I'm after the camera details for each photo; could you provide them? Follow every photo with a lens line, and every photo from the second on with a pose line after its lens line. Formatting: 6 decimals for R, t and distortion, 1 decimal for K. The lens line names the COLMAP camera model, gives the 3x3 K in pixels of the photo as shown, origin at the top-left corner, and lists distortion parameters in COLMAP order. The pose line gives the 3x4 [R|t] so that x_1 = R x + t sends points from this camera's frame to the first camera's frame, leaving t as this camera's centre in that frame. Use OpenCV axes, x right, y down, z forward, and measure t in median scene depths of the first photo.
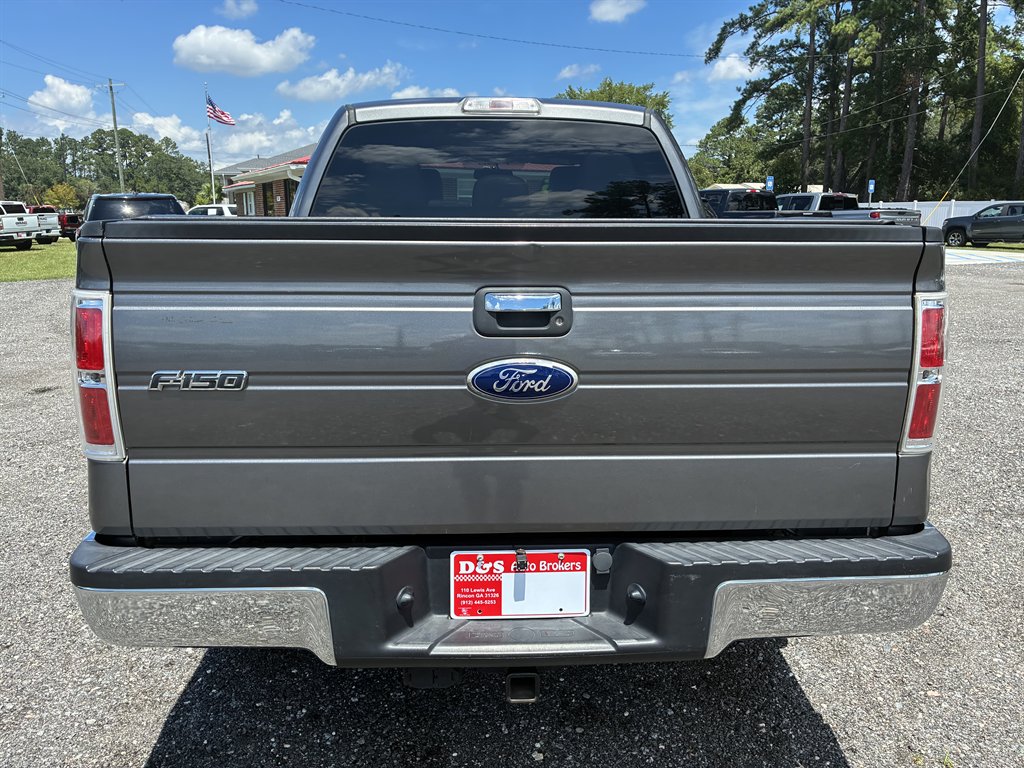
lens RADIAL K [[771.2, 0, 512.0], [0, 771.2, 384.0], [0, 0, 1]] dist [0.065112, -0.076252]
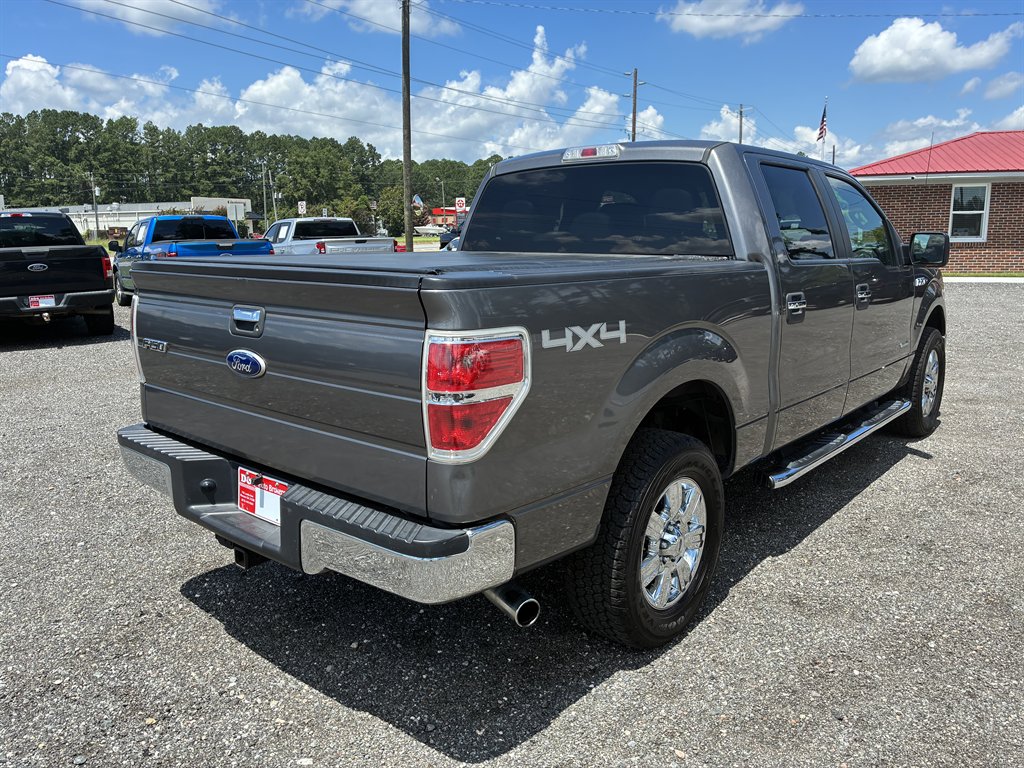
lens RADIAL K [[771.2, 0, 512.0], [0, 771.2, 384.0], [0, 0, 1]] dist [0.065112, -0.076252]
pose [[0.726948, 0.124980, -0.675223, 1.411674], [-0.134679, 0.990150, 0.038275, -0.092747], [0.673356, 0.063115, 0.736620, 0.179121]]
